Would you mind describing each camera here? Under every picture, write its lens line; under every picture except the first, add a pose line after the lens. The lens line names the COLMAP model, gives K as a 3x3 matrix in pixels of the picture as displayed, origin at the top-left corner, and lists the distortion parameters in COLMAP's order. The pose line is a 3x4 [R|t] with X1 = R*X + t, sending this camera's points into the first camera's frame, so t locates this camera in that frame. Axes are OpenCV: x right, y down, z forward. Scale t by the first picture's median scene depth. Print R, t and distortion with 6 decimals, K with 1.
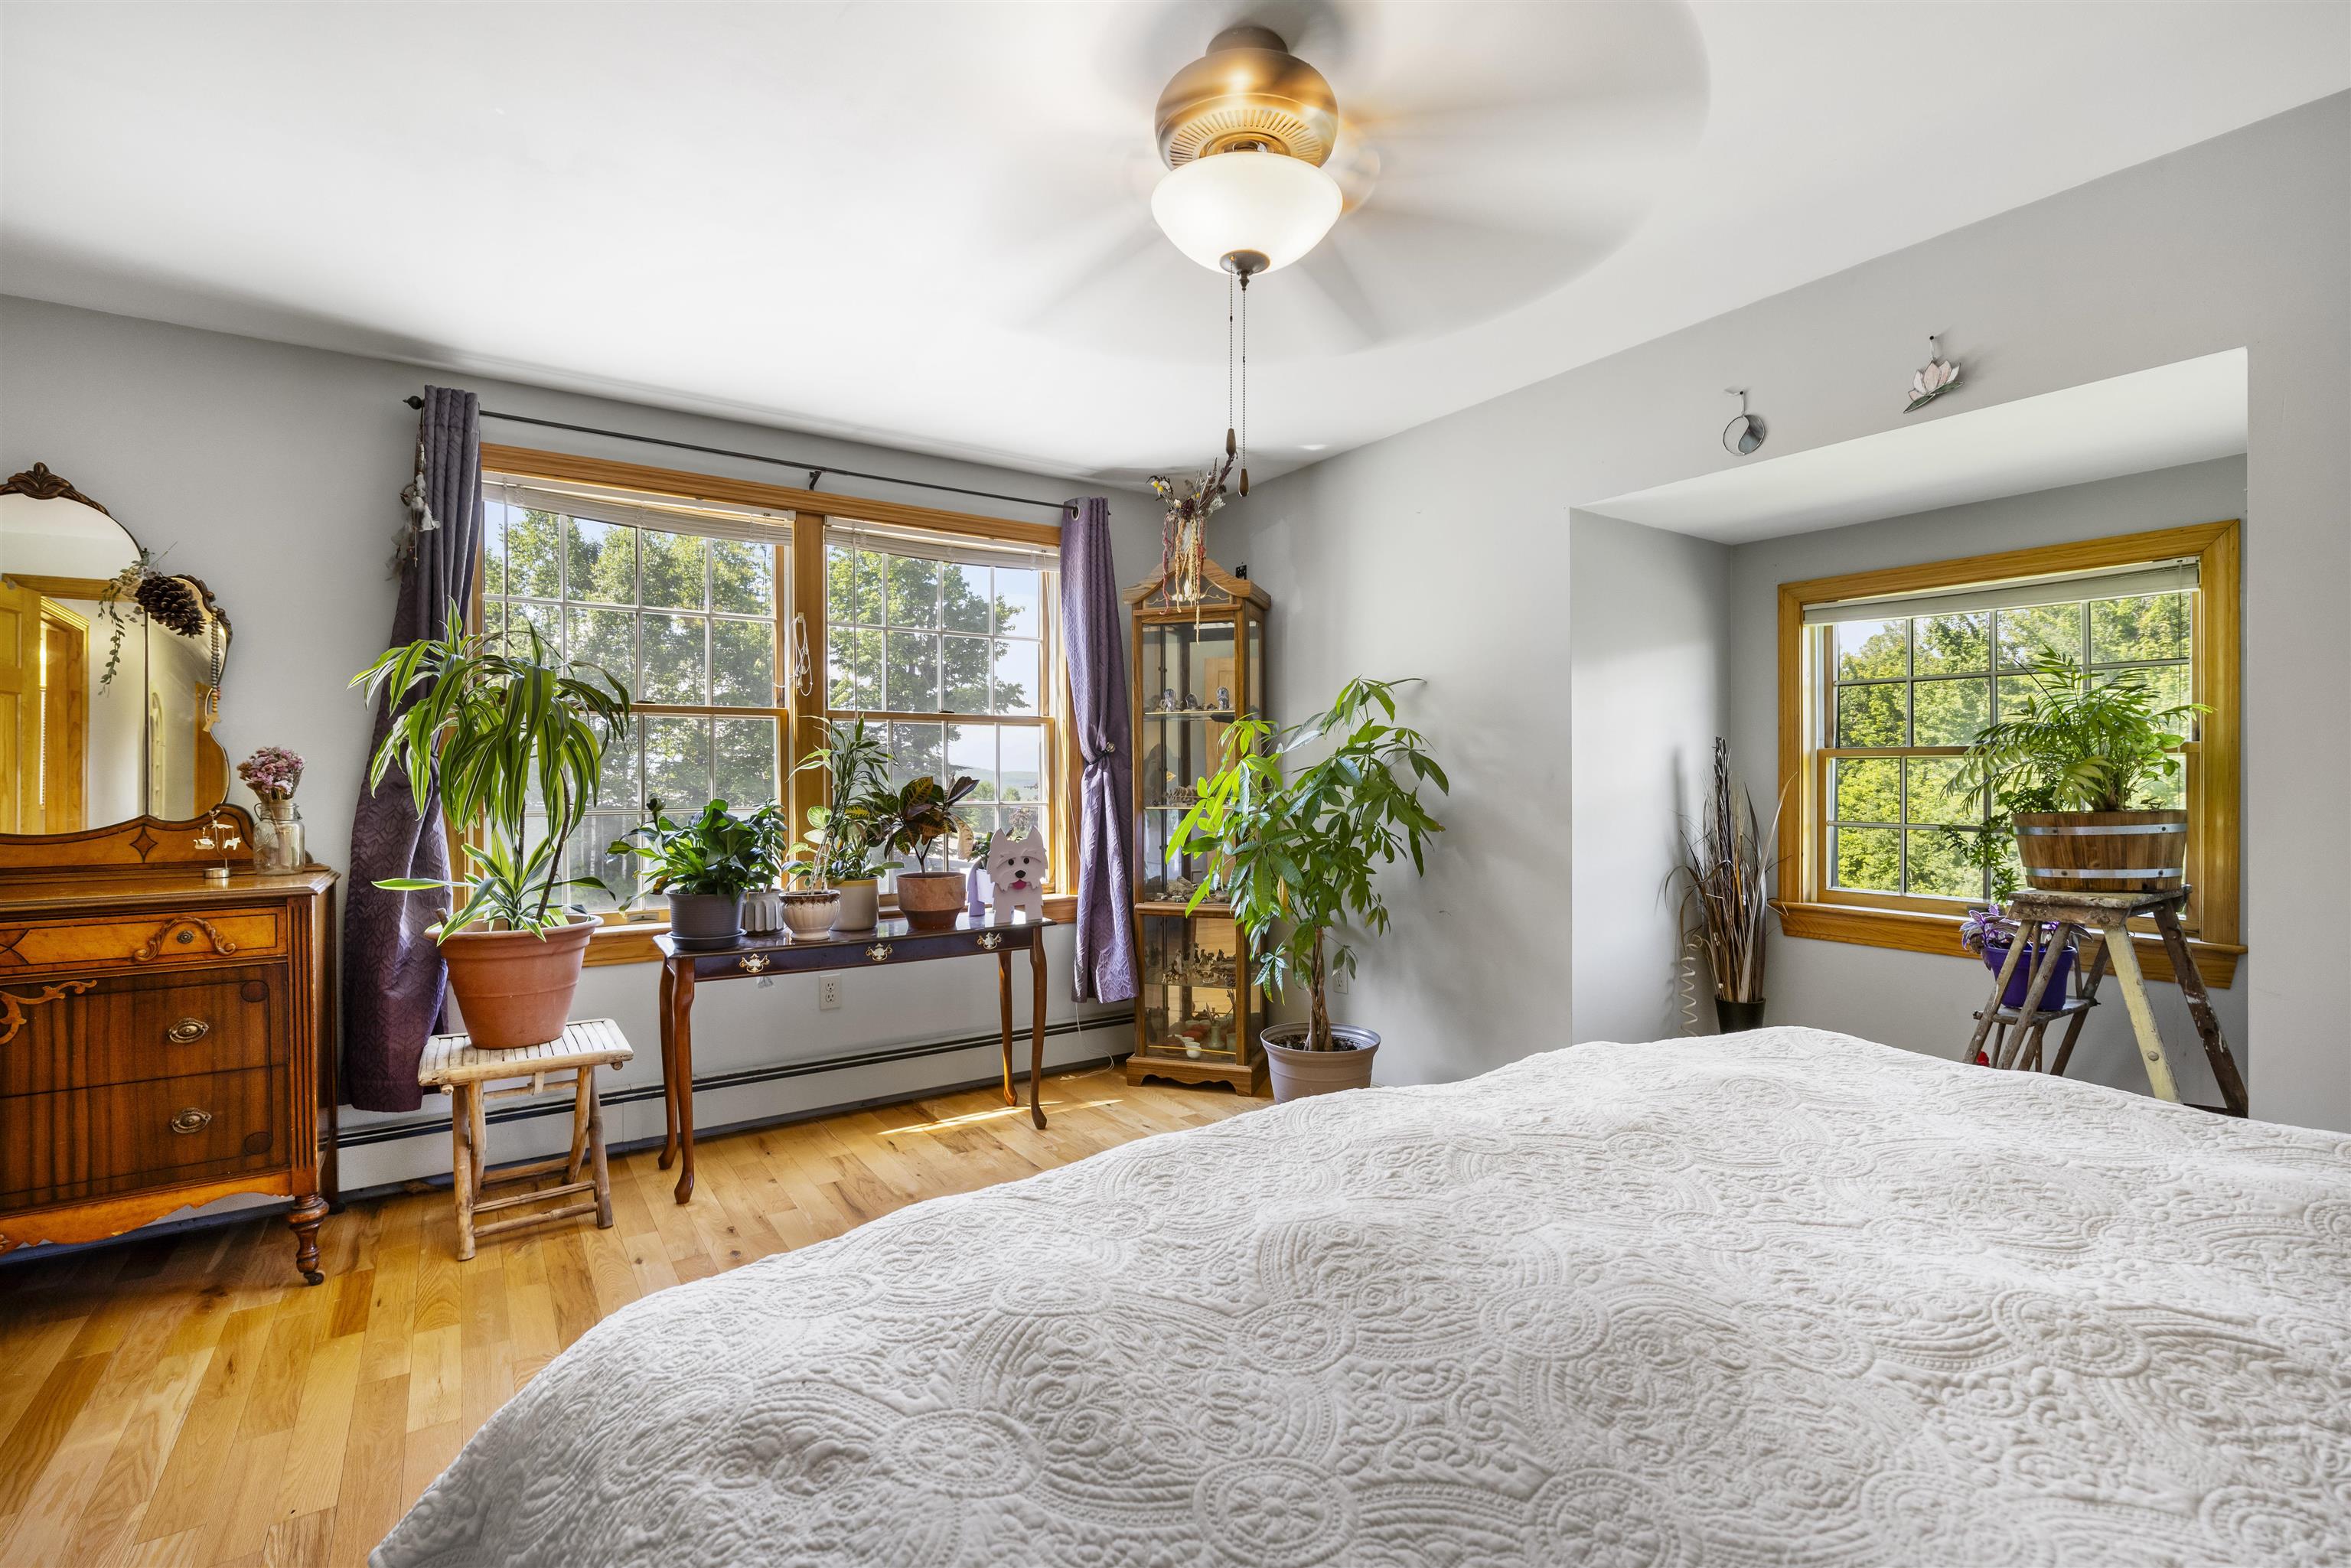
lens RADIAL K [[1052.0, 0, 1175.1], [0, 1052.0, 780.6], [0, 0, 1]] dist [-0.002815, -0.003594]
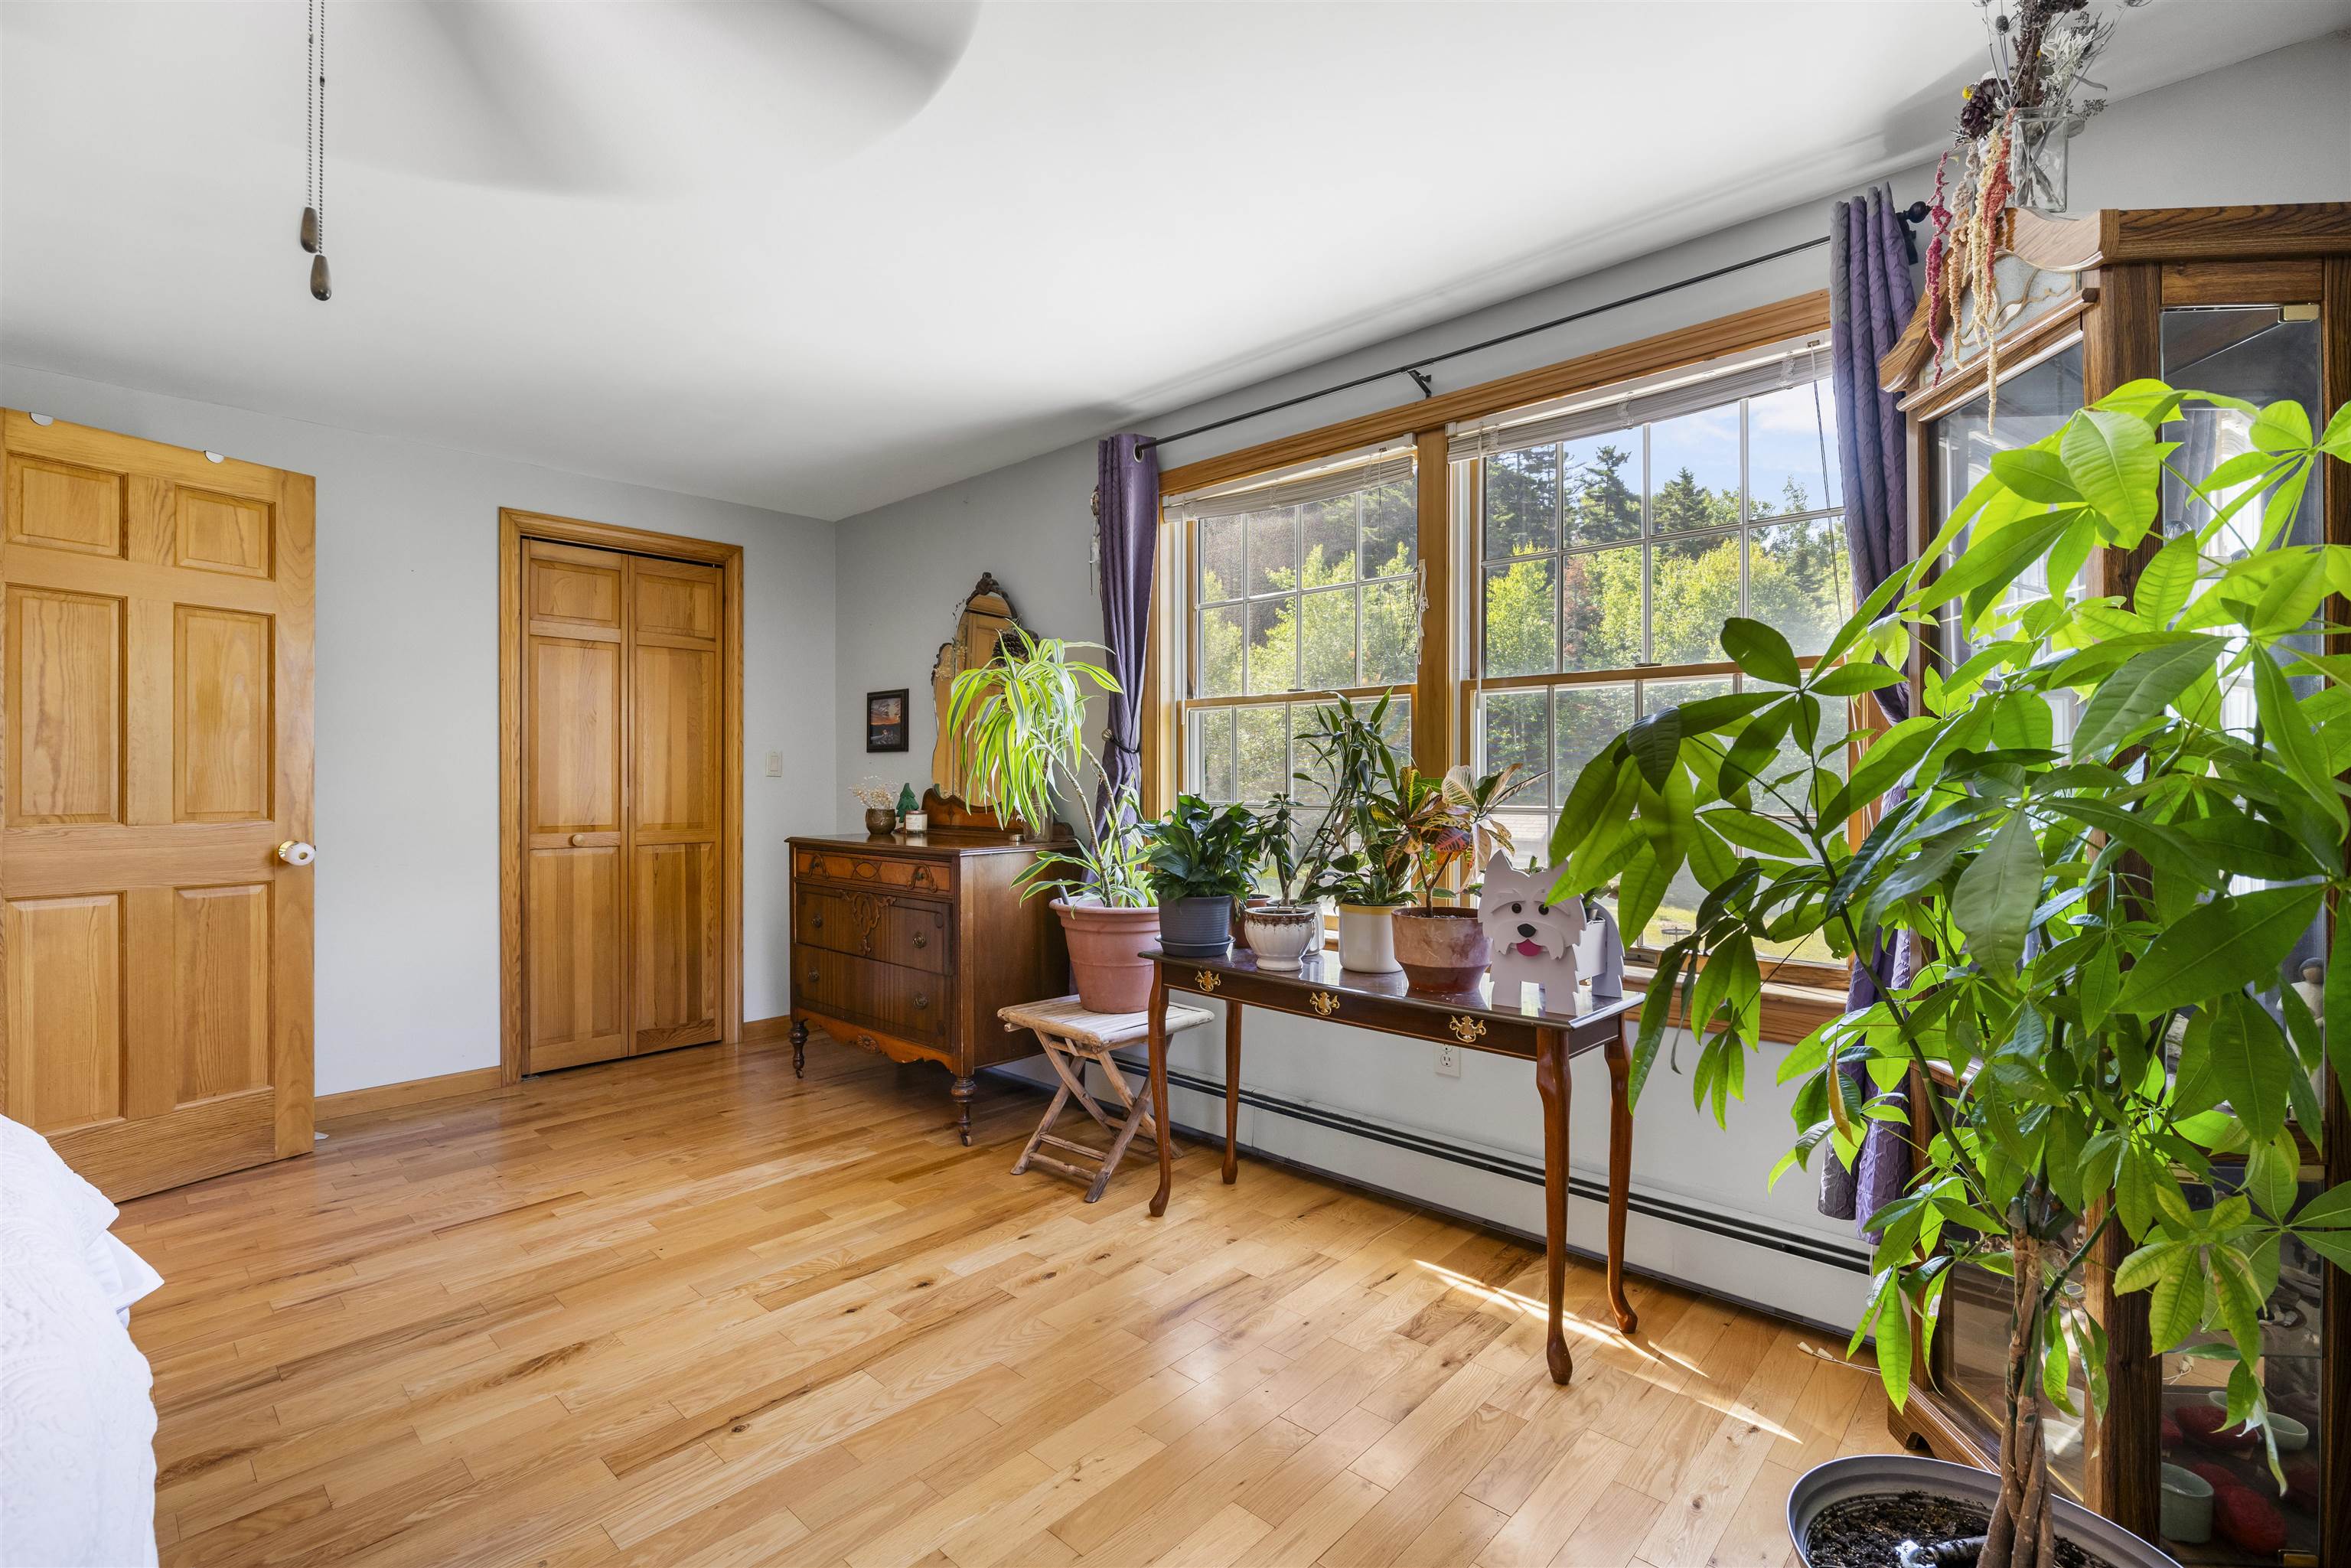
lens RADIAL K [[1052.0, 0, 1175.1], [0, 1052.0, 780.6], [0, 0, 1]] dist [-0.002815, -0.003594]
pose [[0.218672, 0.006145, -0.975779, 0.405113], [-0.010007, 0.999942, 0.004054, 0.004409], [0.975747, 0.008878, 0.218721, 0.709855]]
